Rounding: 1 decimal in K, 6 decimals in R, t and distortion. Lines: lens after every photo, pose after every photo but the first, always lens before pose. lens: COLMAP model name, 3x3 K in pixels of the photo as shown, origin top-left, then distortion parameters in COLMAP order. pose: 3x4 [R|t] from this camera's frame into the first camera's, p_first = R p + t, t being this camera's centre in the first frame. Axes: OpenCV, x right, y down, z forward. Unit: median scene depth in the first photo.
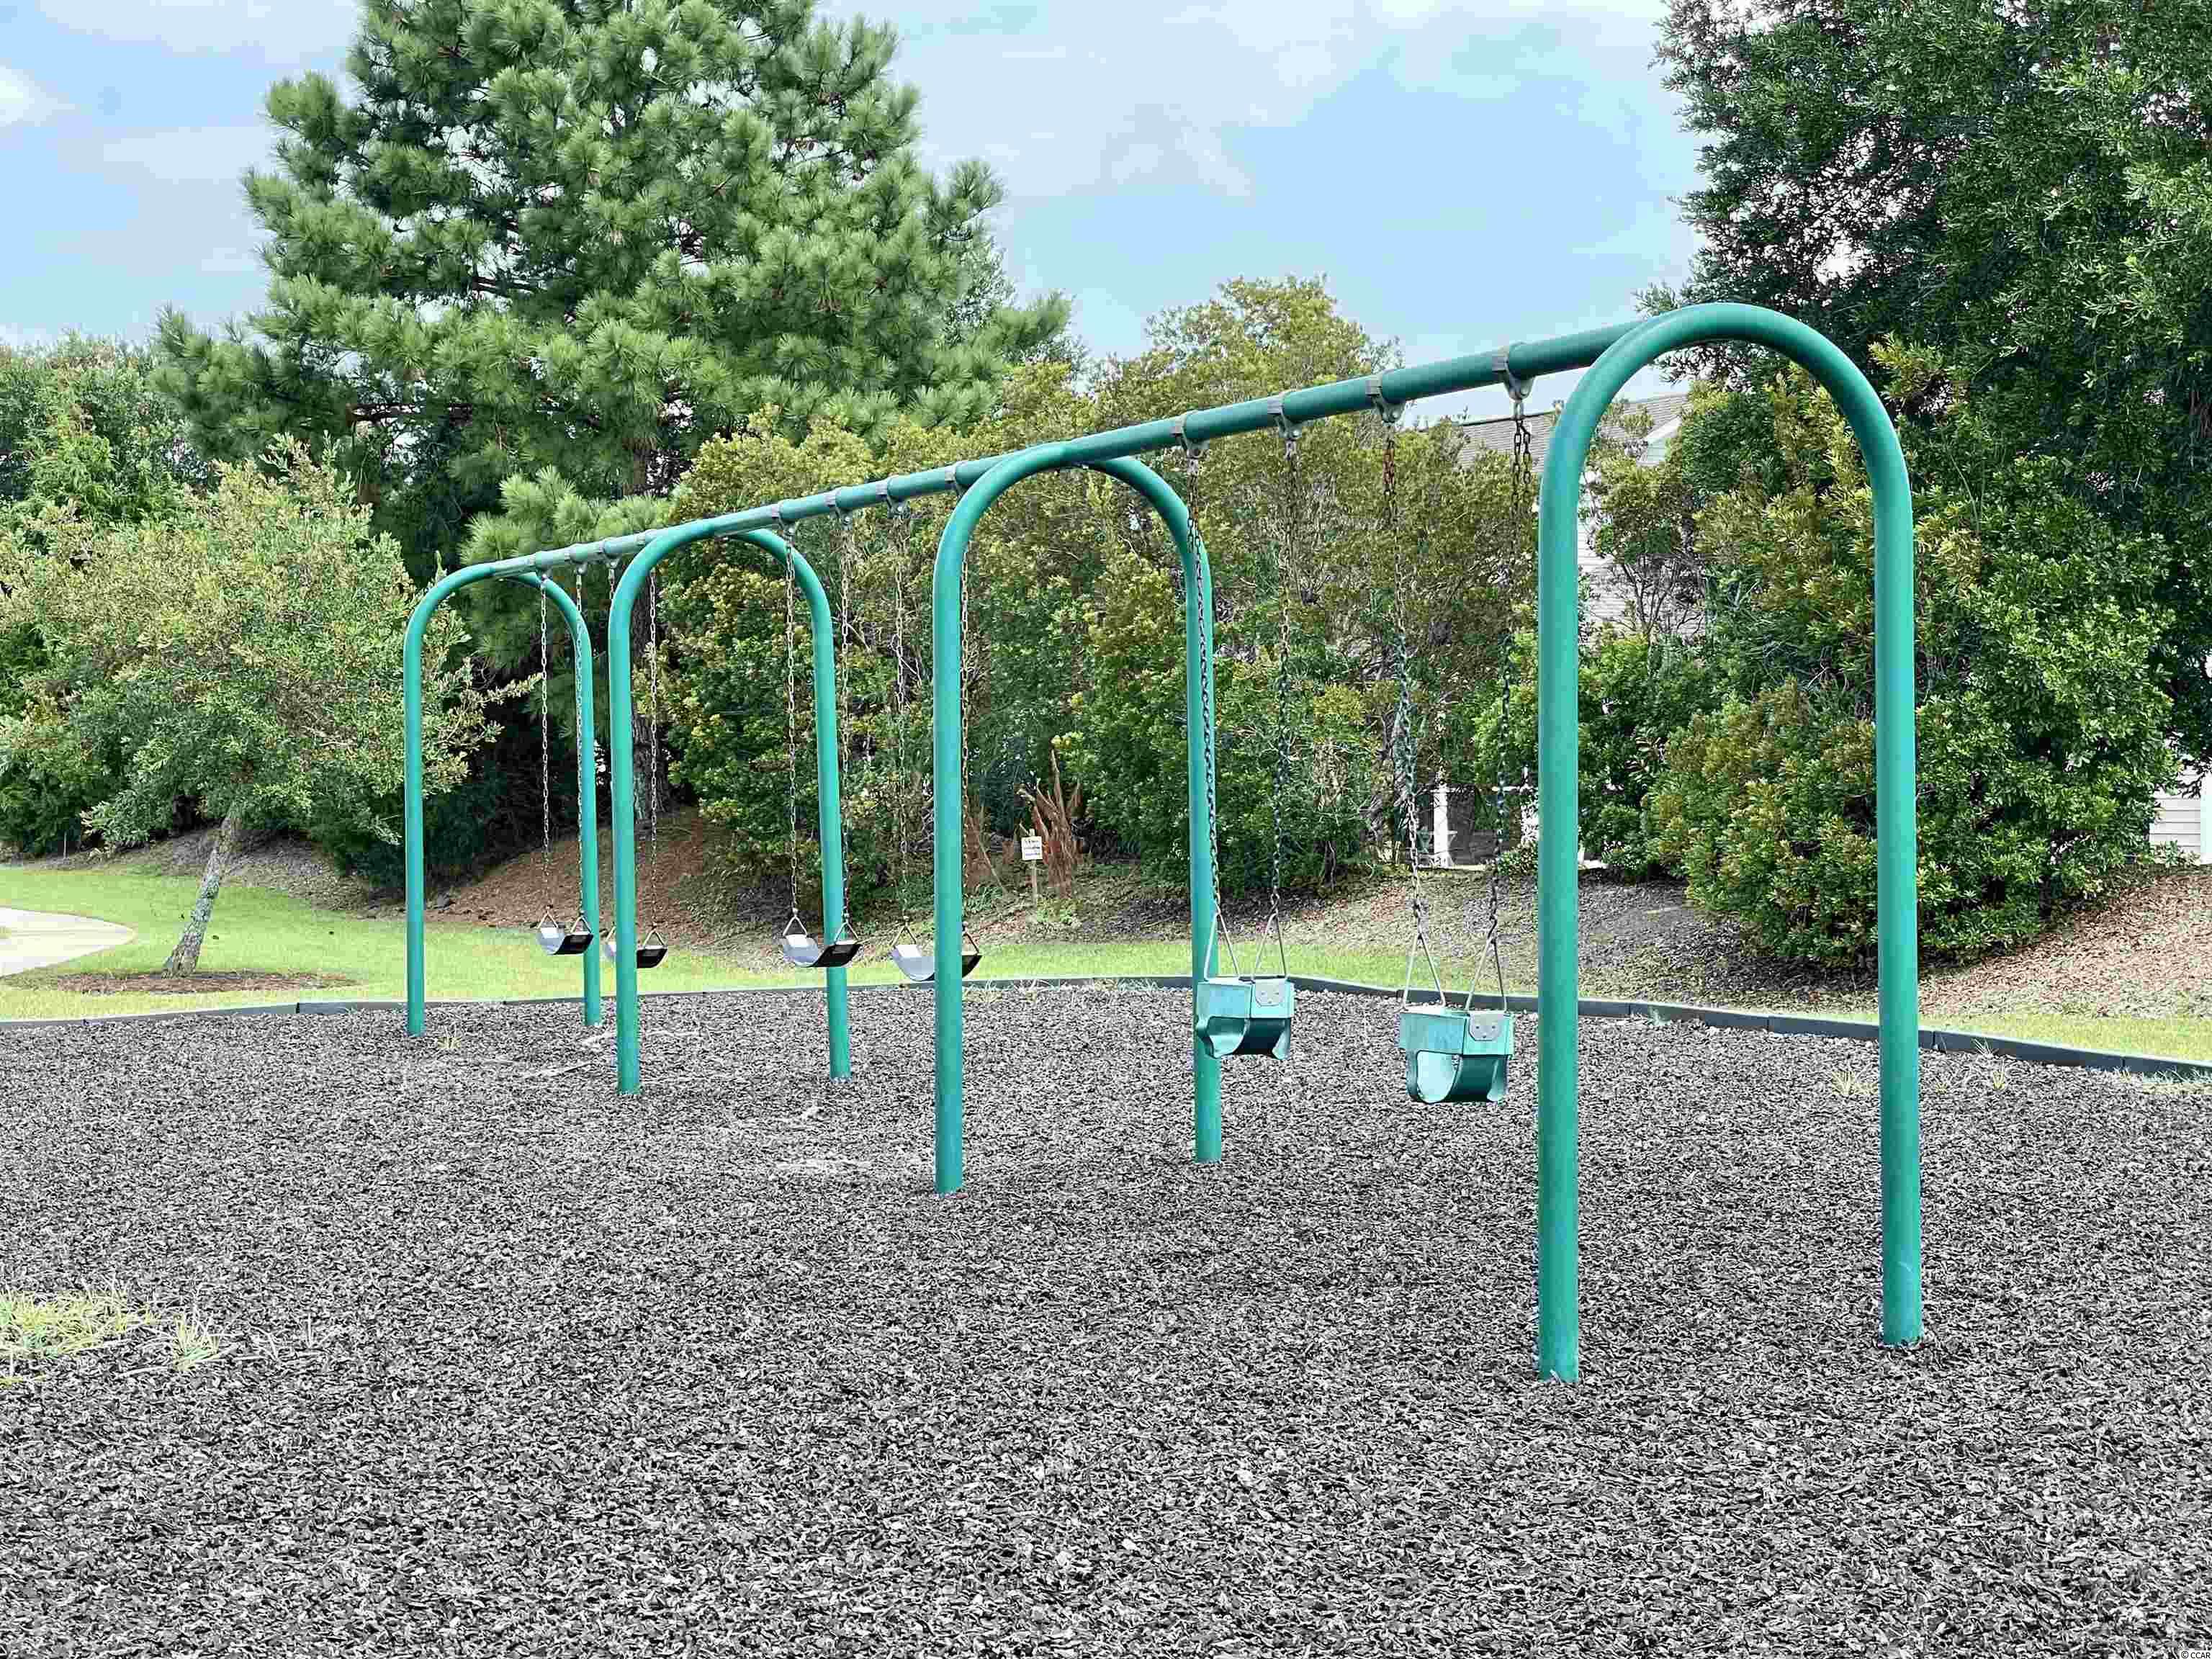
lens RADIAL K [[3677.1, 0, 1108.3], [0, 3677.1, 823.9], [0, 0, 1]] dist [0.115505, 0.000000]
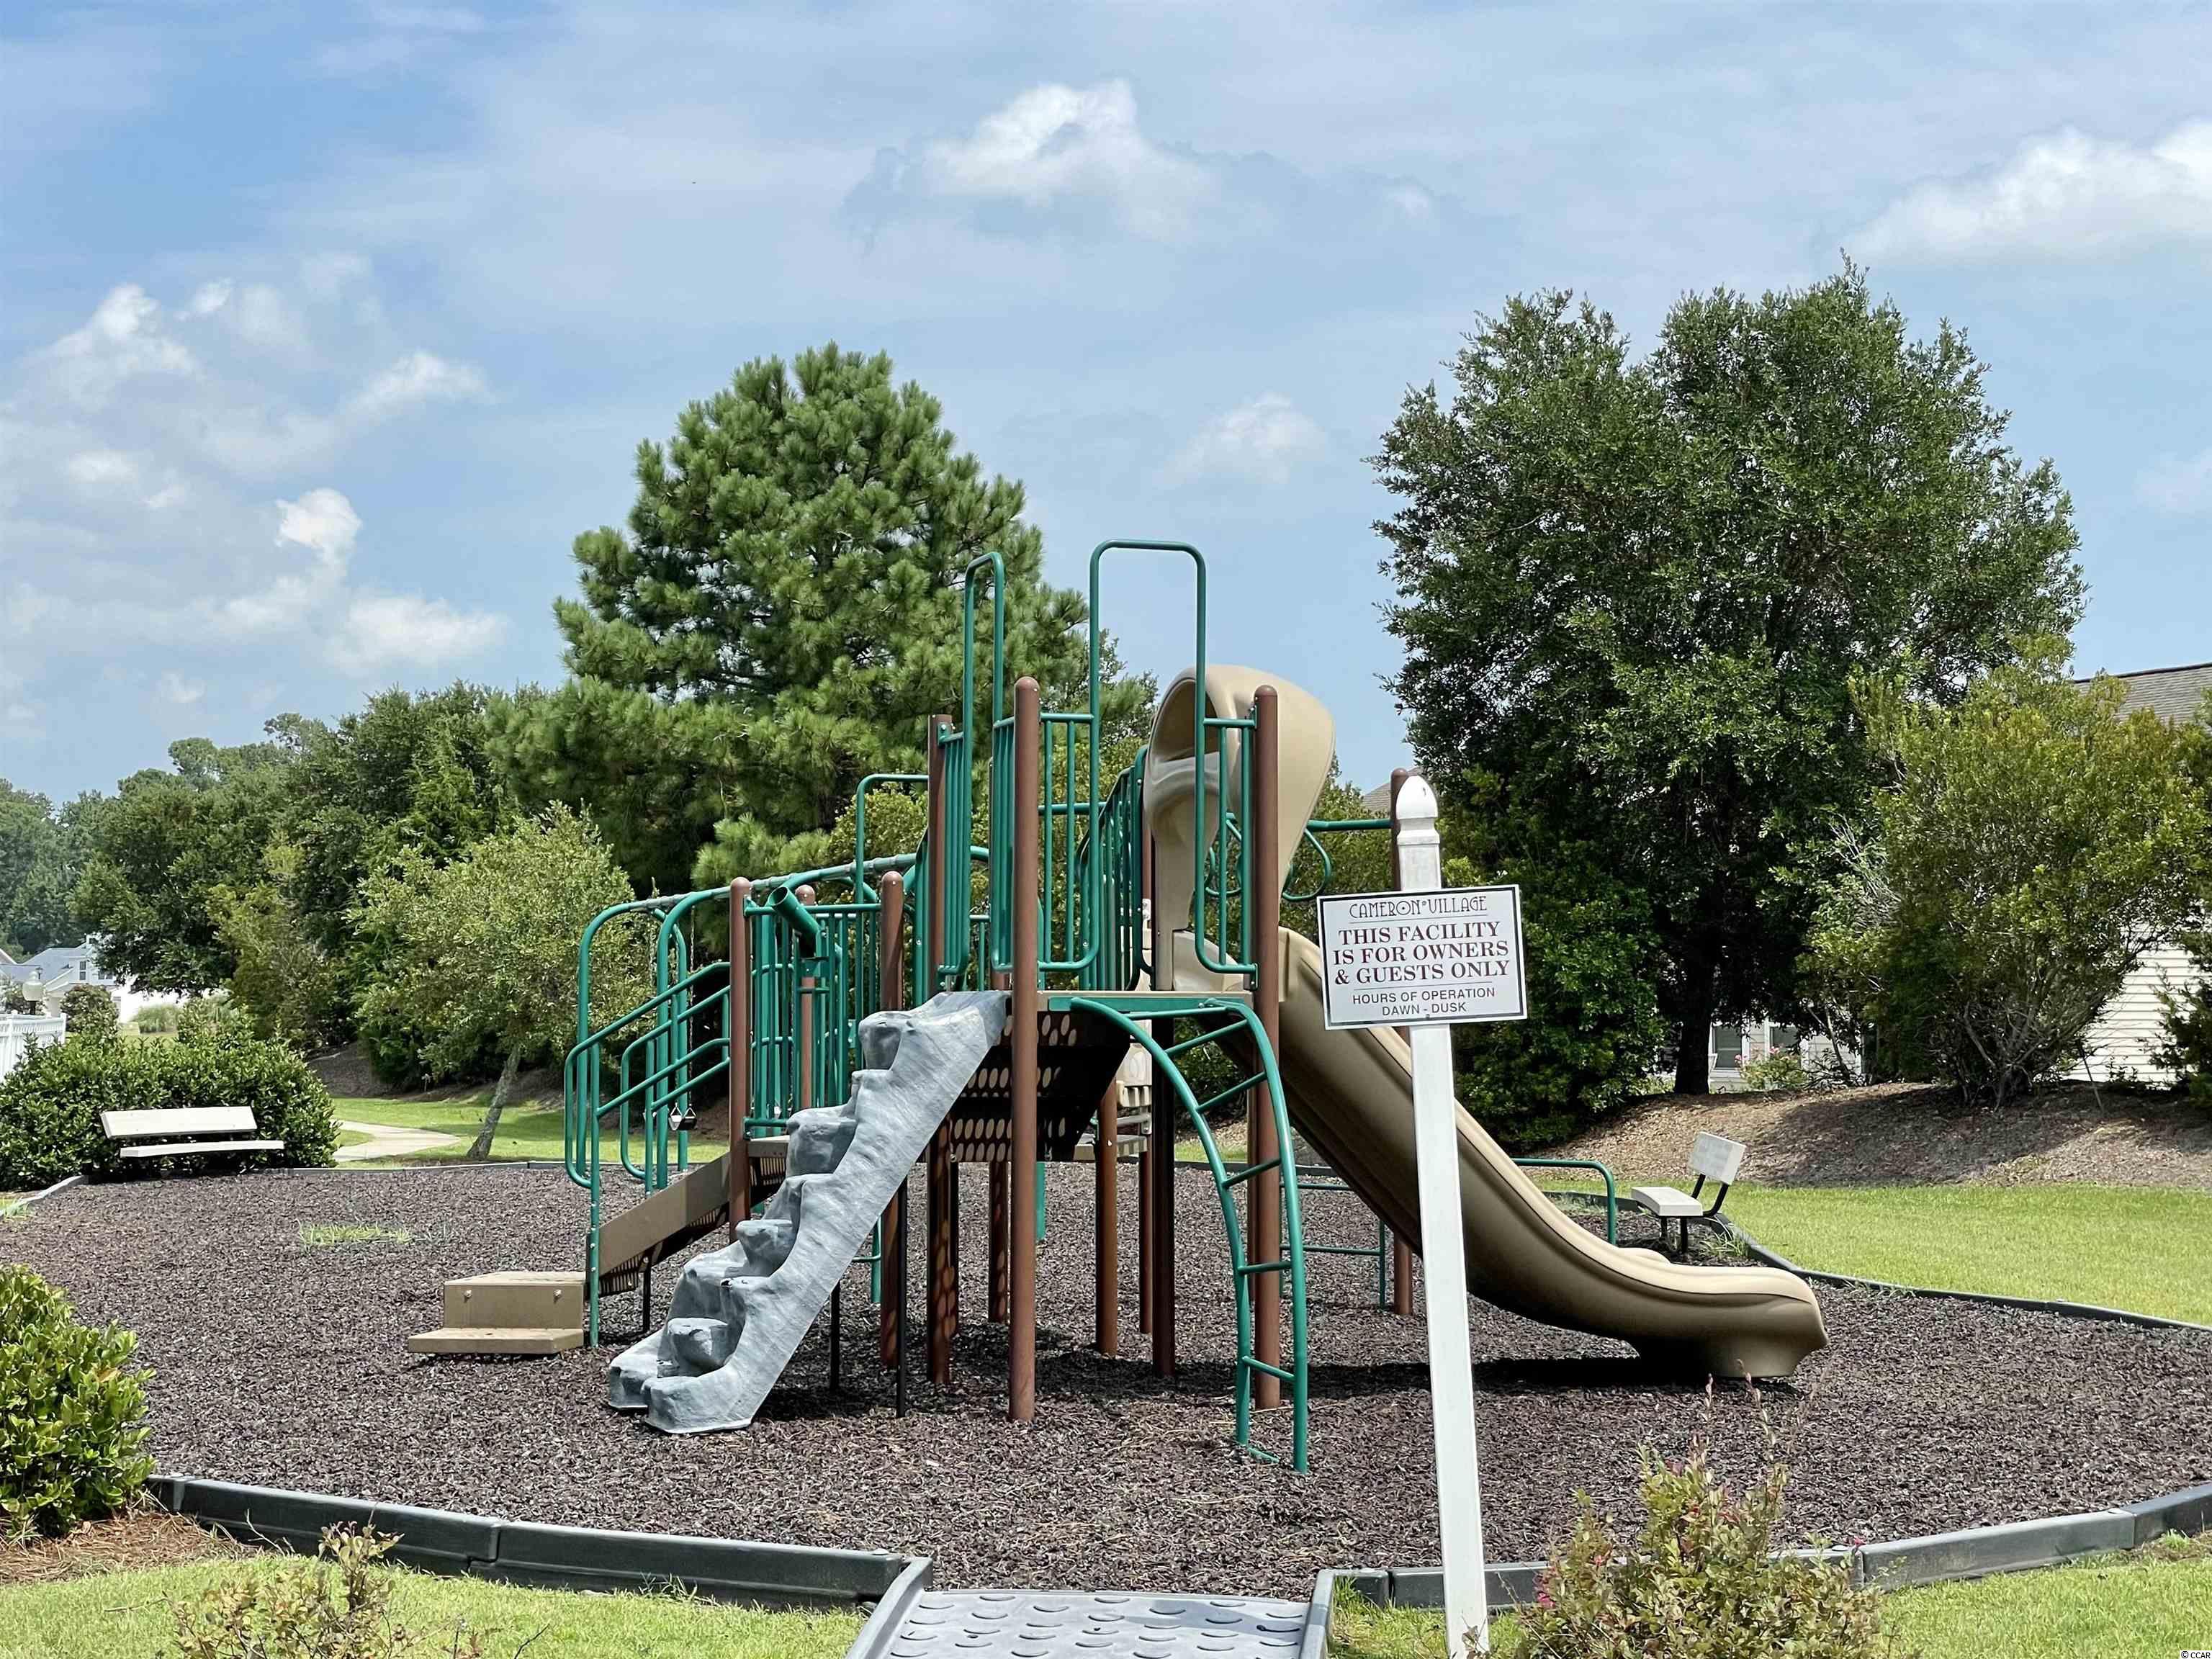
lens RADIAL K [[3677.1, 0, 1103.7], [0, 3677.1, 832.4], [0, 0, 1]] dist [0.115505, 0.000000]
pose [[0.994206, 0.003932, -0.107419, 0.131501], [-0.011324, 0.997601, -0.068298, 0.006229], [0.106892, 0.069119, 0.991865, -0.378031]]
